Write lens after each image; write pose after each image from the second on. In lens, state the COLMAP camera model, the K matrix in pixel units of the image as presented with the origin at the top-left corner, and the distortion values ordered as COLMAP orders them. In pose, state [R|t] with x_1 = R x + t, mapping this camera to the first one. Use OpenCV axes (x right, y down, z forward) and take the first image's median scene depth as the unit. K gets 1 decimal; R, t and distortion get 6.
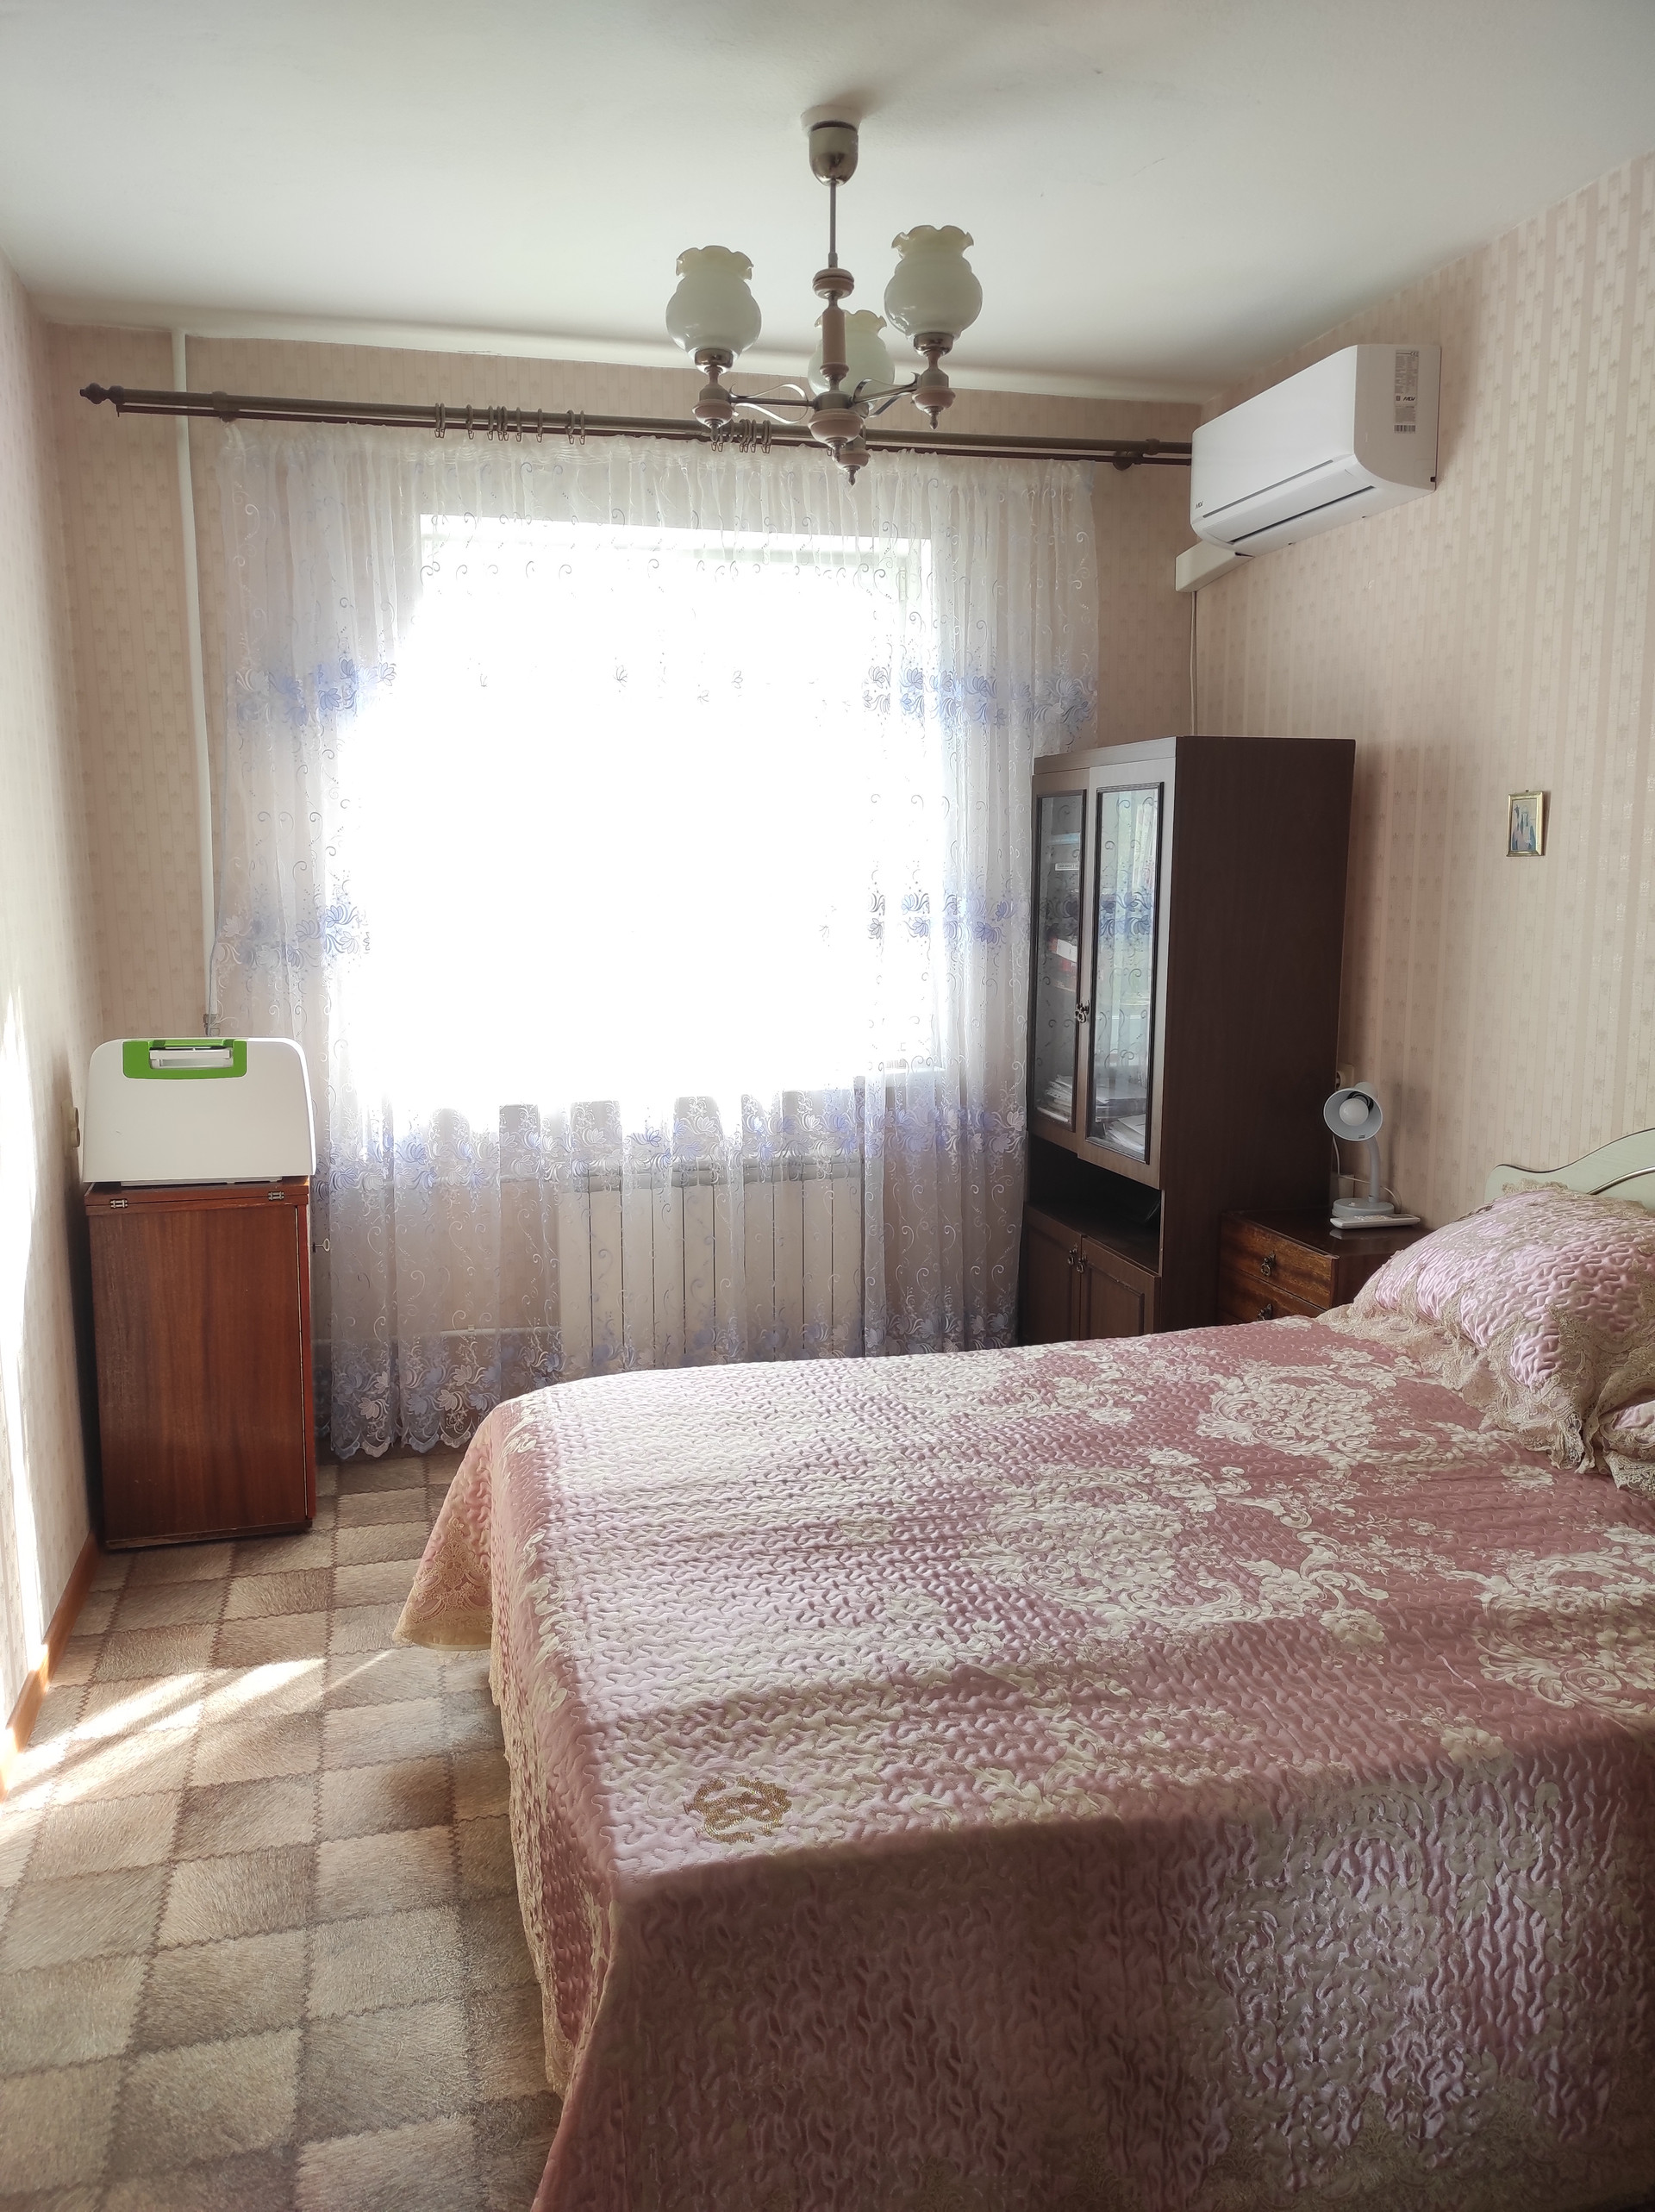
lens RADIAL K [[1626.2, 0, 826.1], [0, 1626.2, 1103.8], [0, 0, 1]] dist [0.082461, 0.003386]
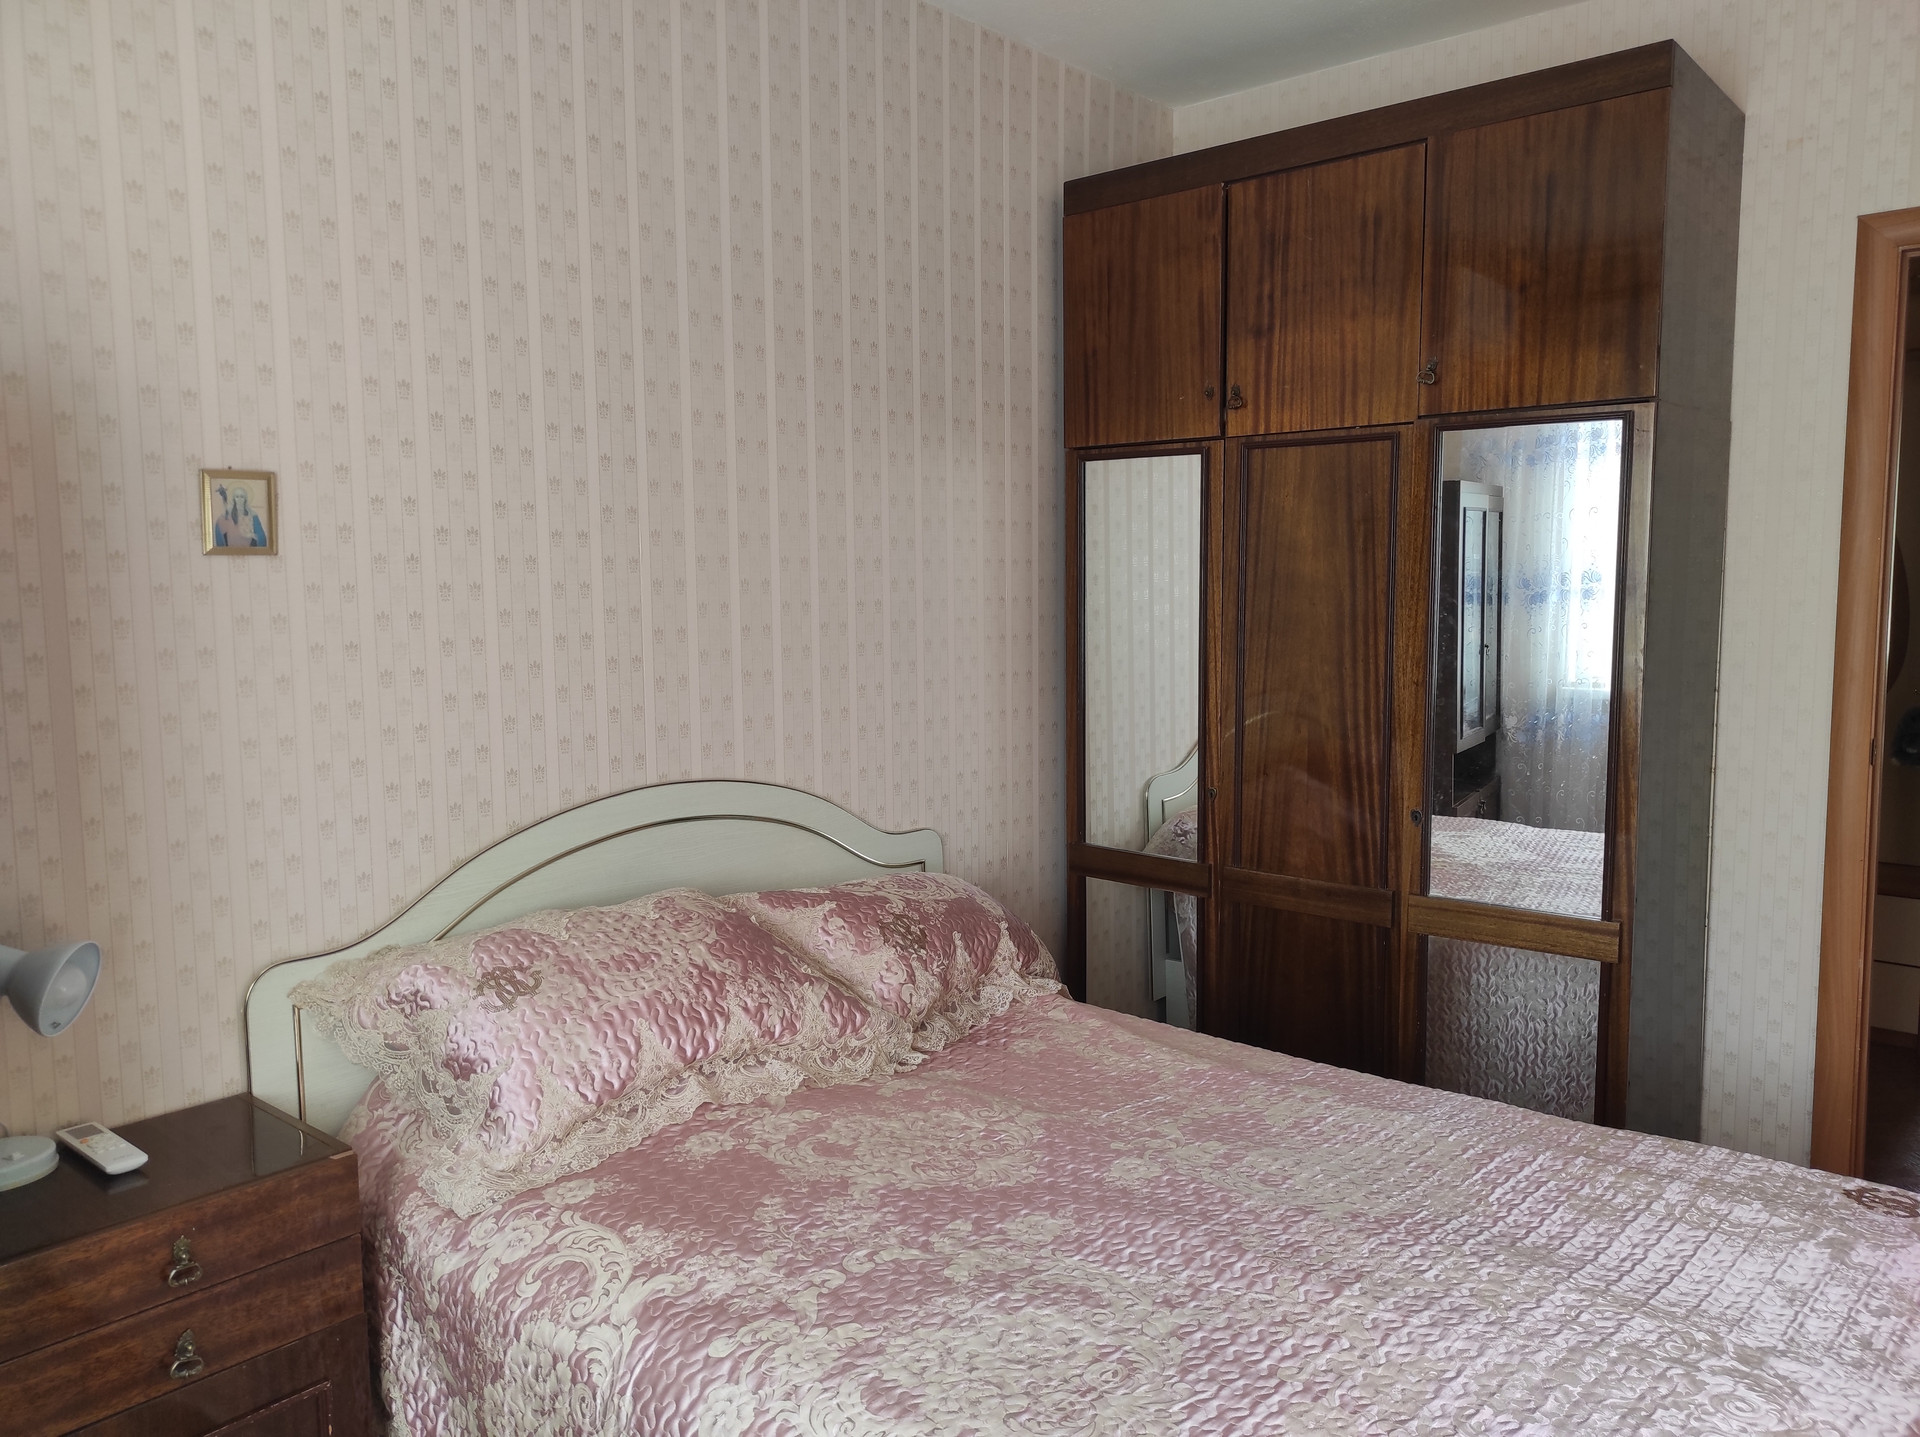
lens RADIAL K [[1411.6, 0, 962.3], [0, 1411.6, 718.3], [0, 0, 1]] dist [0.082461, 0.003386]
pose [[-0.564259, -0.069122, 0.822699, -0.370260], [0.128573, 0.976974, 0.170268, -0.181975], [-0.815525, 0.201852, -0.542379, 1.366285]]
